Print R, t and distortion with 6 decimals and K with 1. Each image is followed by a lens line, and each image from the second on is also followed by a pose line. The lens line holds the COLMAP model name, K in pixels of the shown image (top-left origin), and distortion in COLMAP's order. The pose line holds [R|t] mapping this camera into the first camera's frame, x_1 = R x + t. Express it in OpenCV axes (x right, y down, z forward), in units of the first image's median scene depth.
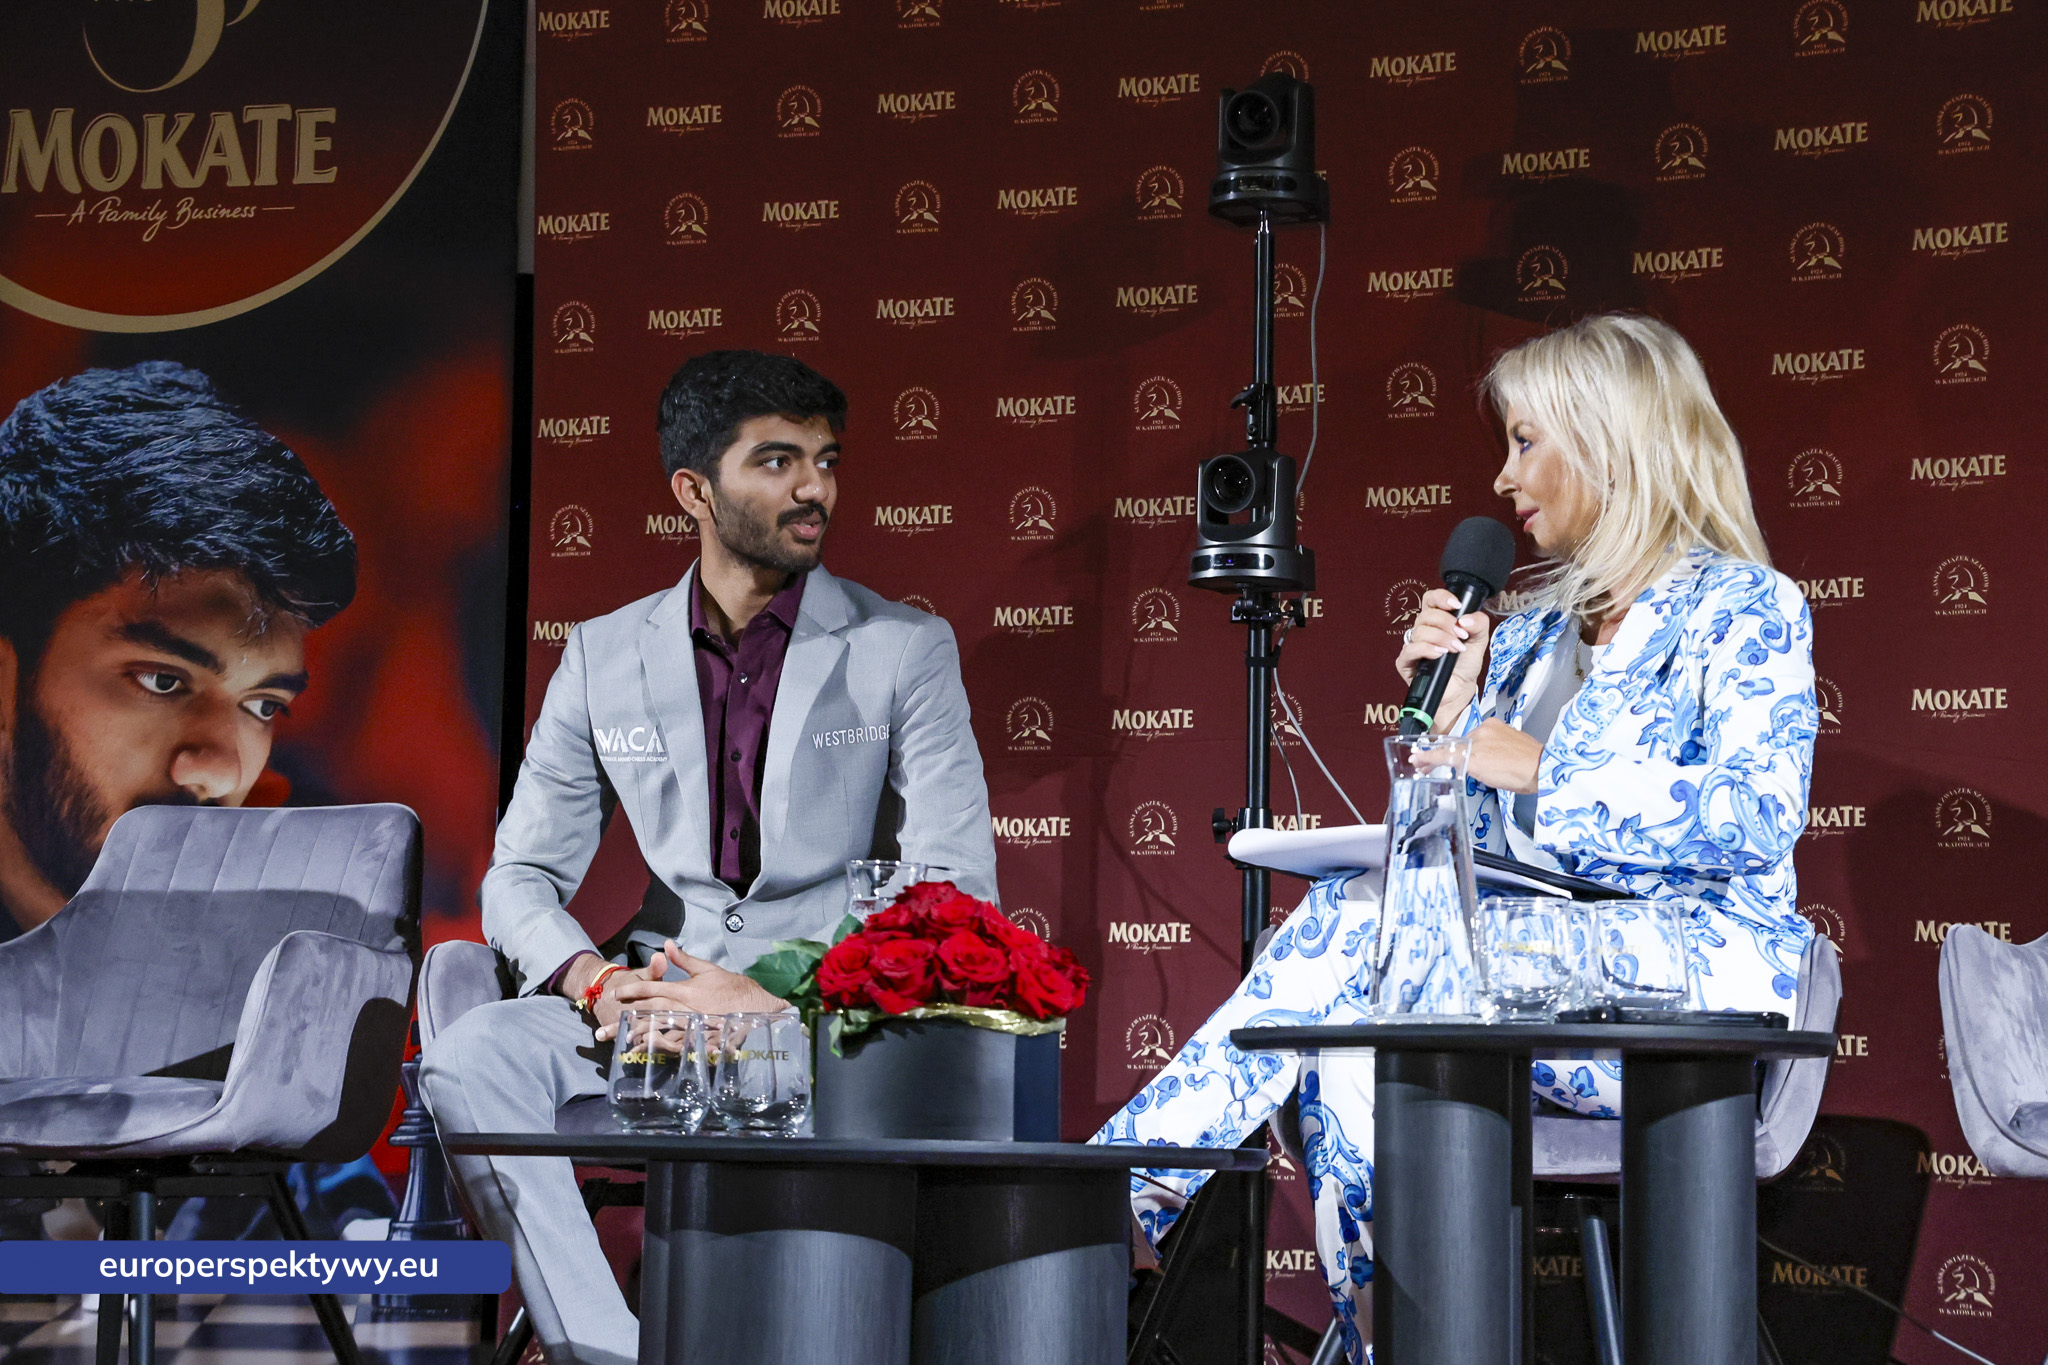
lens RADIAL K [[4405.5, 0, 1189.2], [0, 4405.5, 780.6], [0, 0, 1]] dist [0.217308, 0.000000]
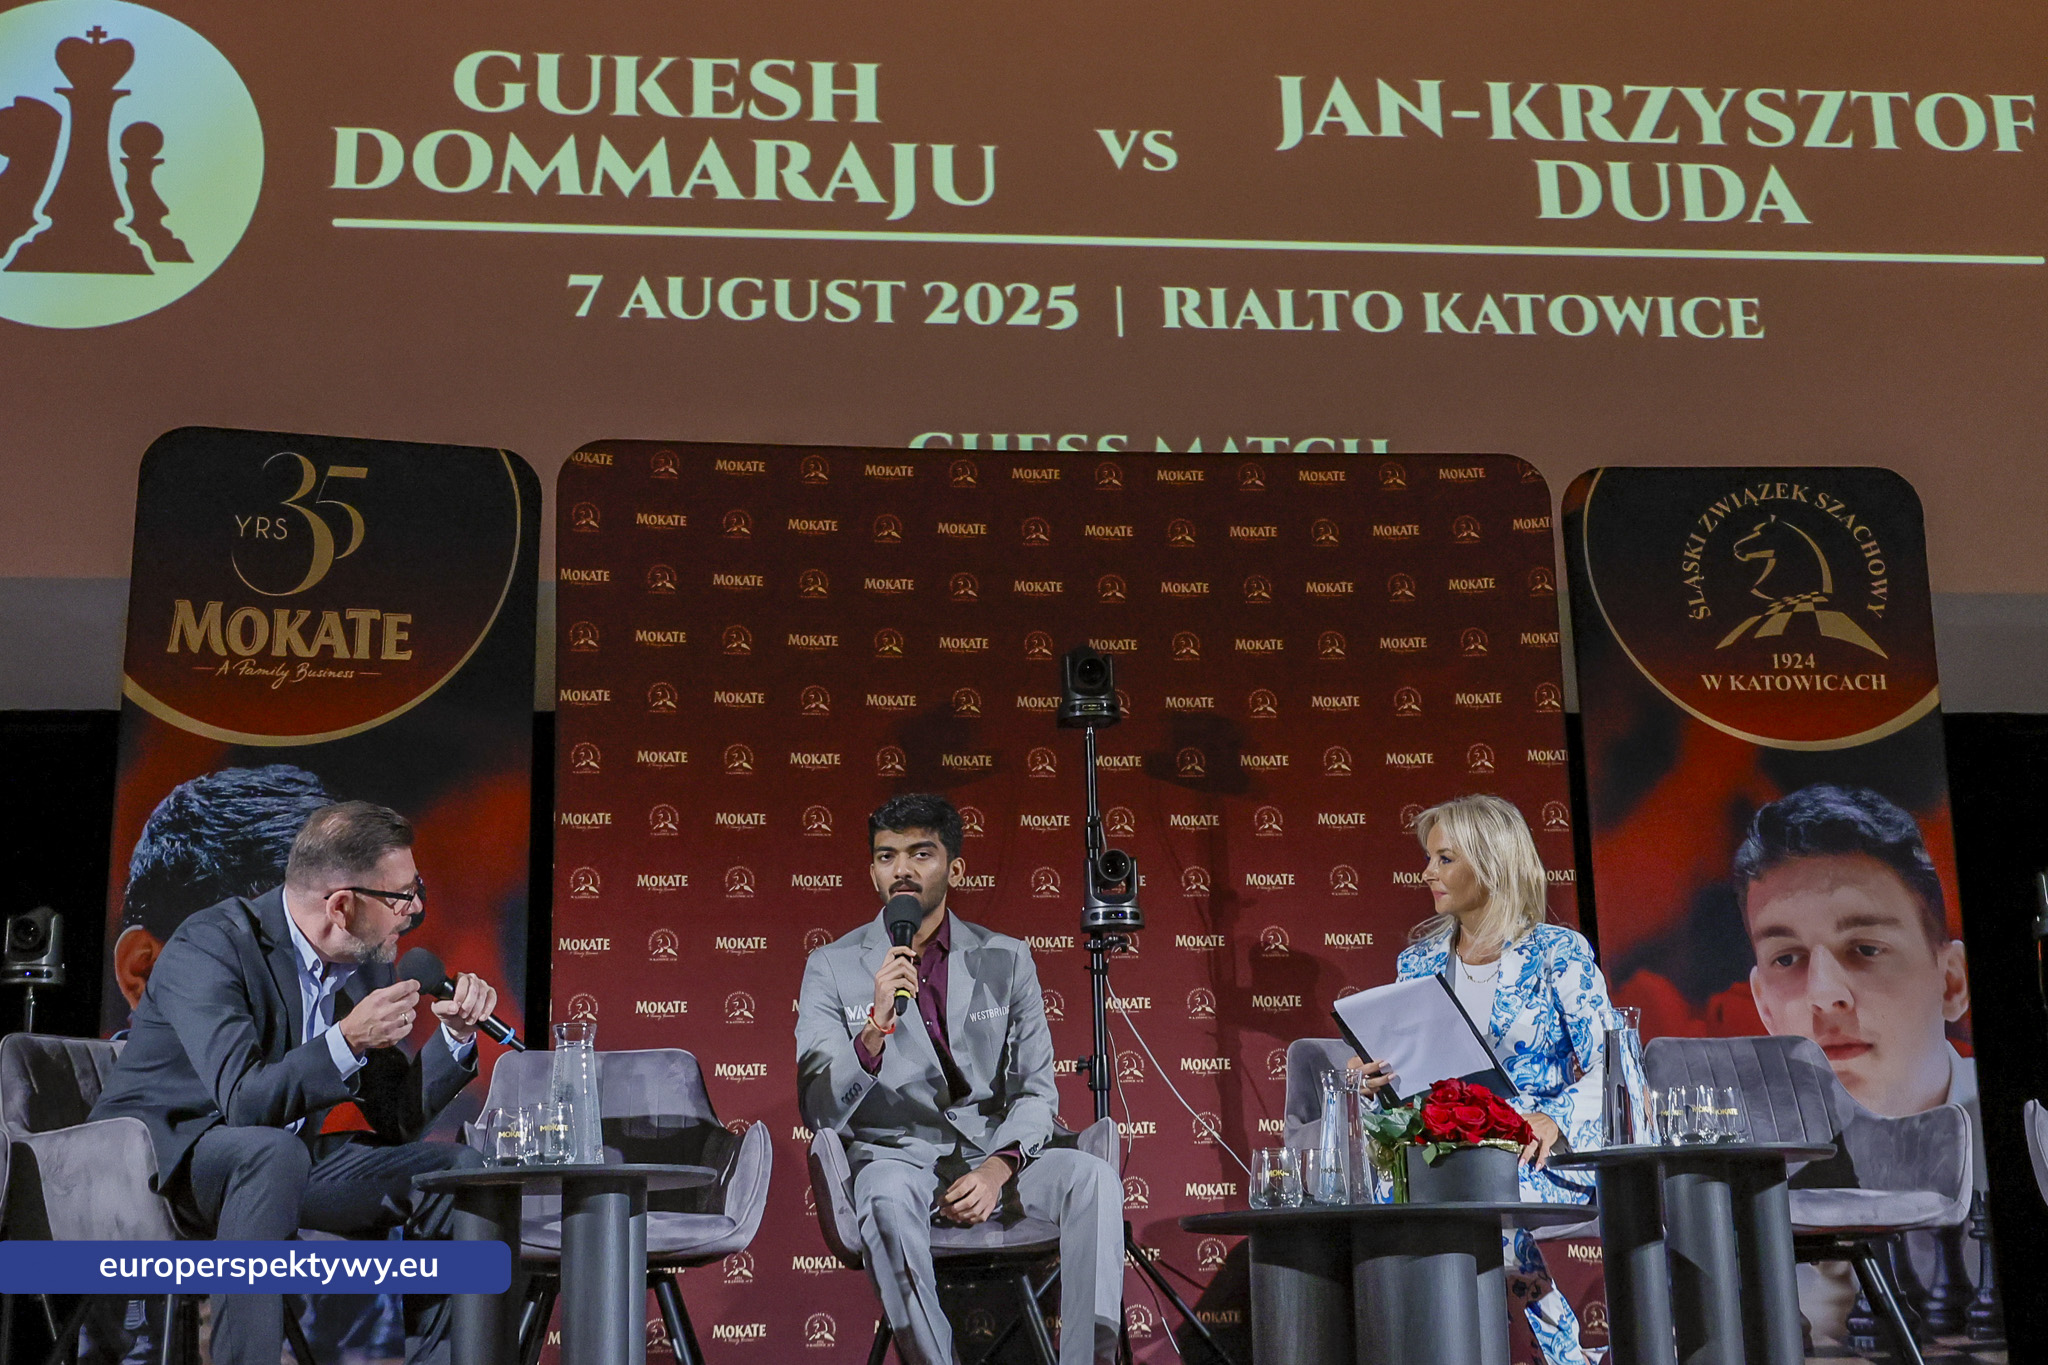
lens RADIAL K [[3034.5, 0, 1074.0], [0, 3034.5, 471.8], [0, 0, 1]] dist [0.007628, 0.000000]
pose [[0.859780, 0.104208, 0.499919, -0.539795], [-0.001798, 0.979569, -0.201099, 0.019006], [-0.510662, 0.172002, 0.842401, -0.055921]]
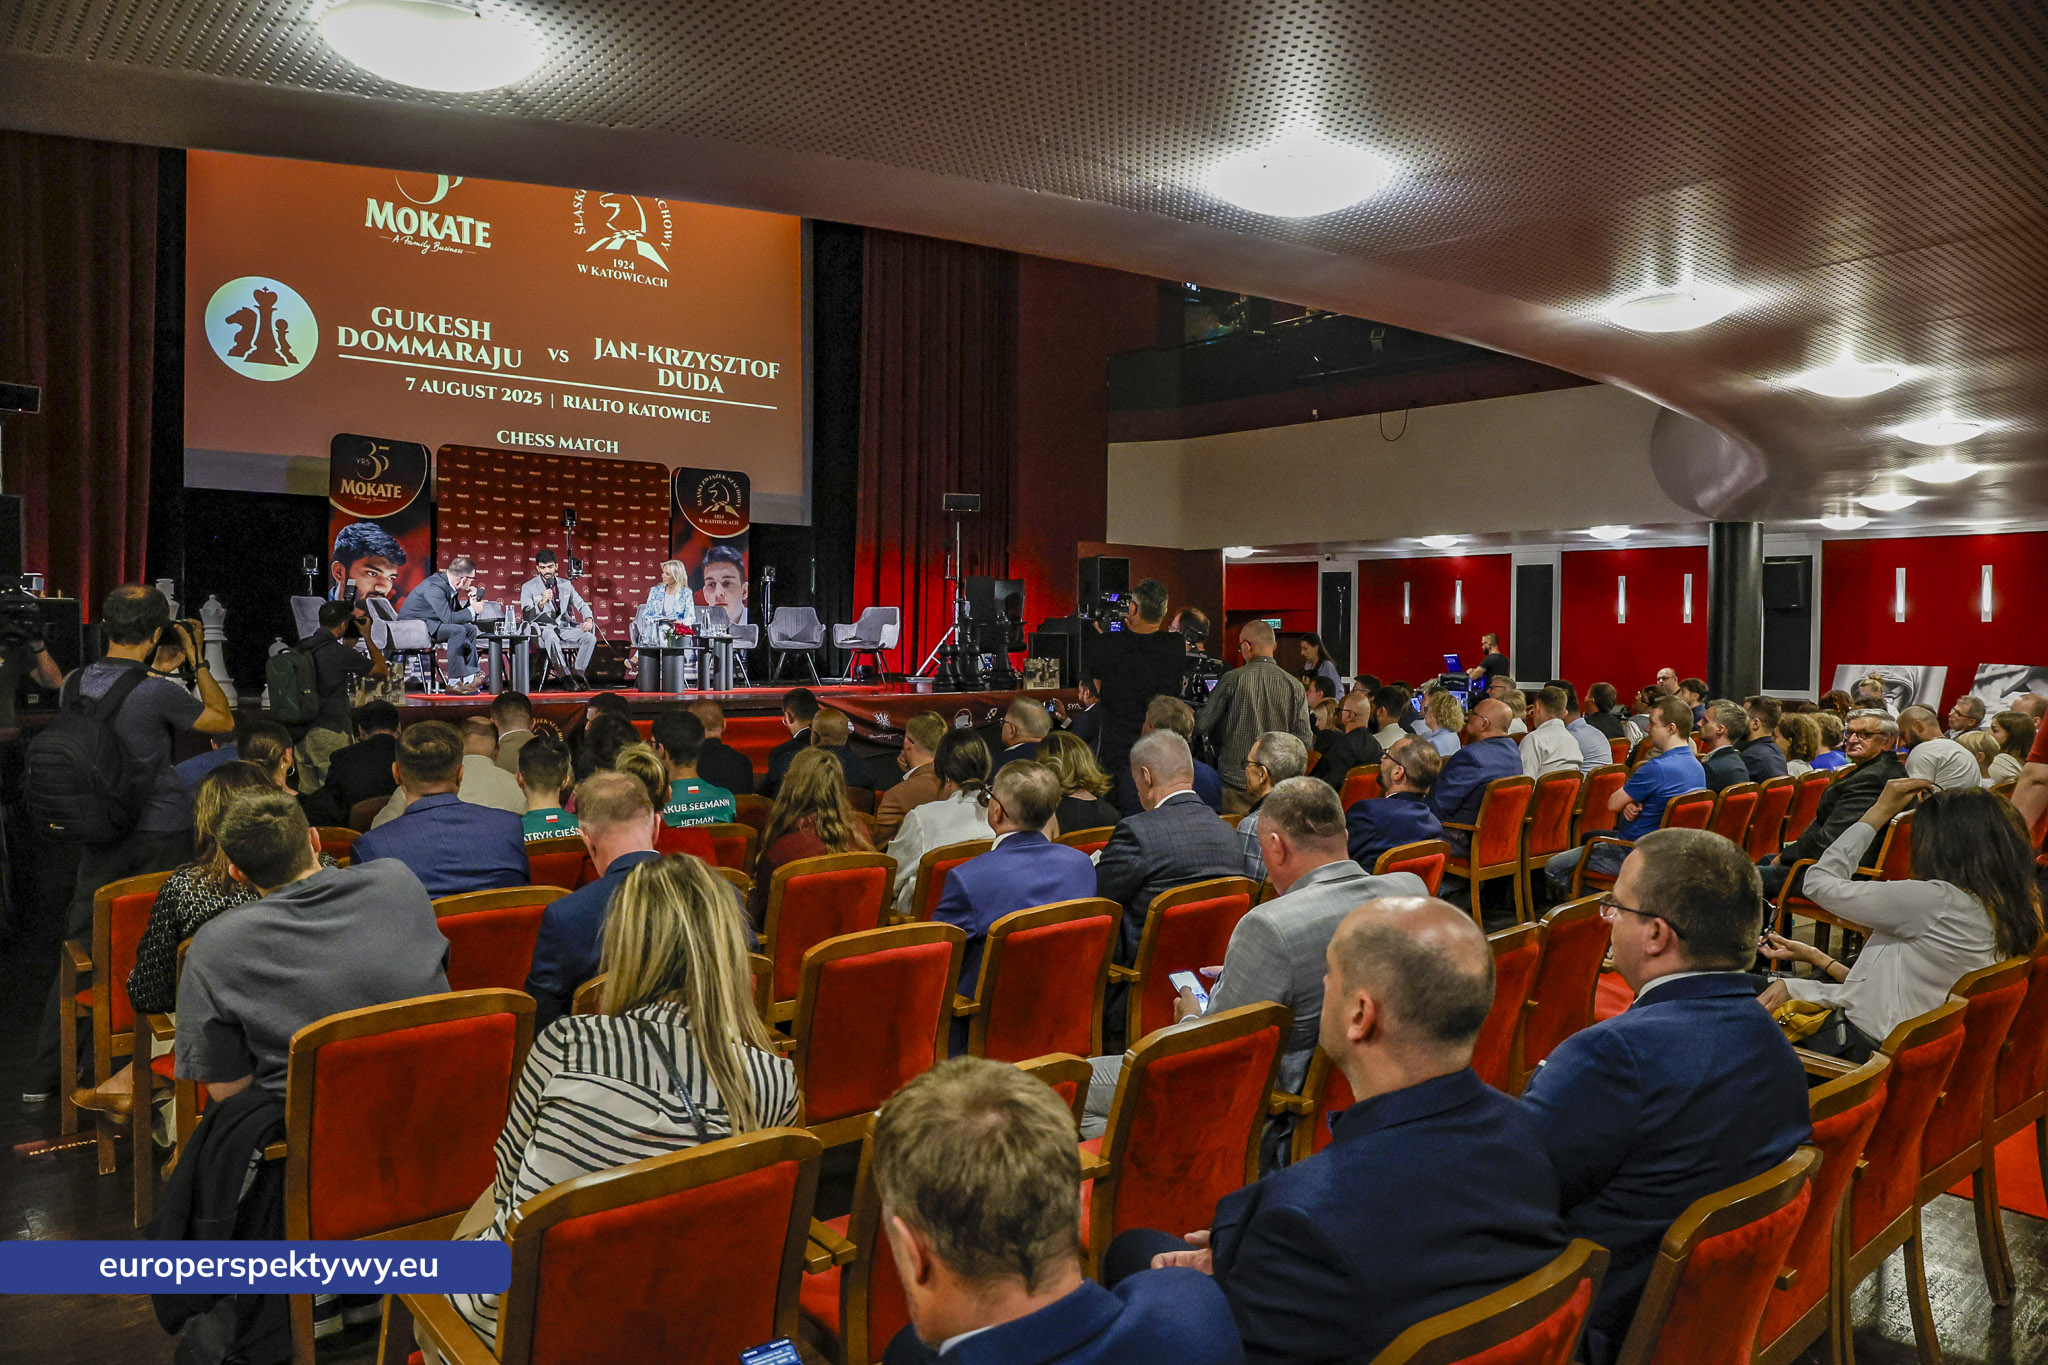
lens RADIAL K [[1389.3, 0, 962.9], [0, 1389.3, 632.8], [0, 0, 1]] dist [-0.009566, 0.007741]
pose [[0.479287, -0.011126, 0.877588, -1.570817], [-0.073816, 0.995866, 0.052939, -0.105835], [-0.874549, -0.090153, 0.476484, -0.692265]]
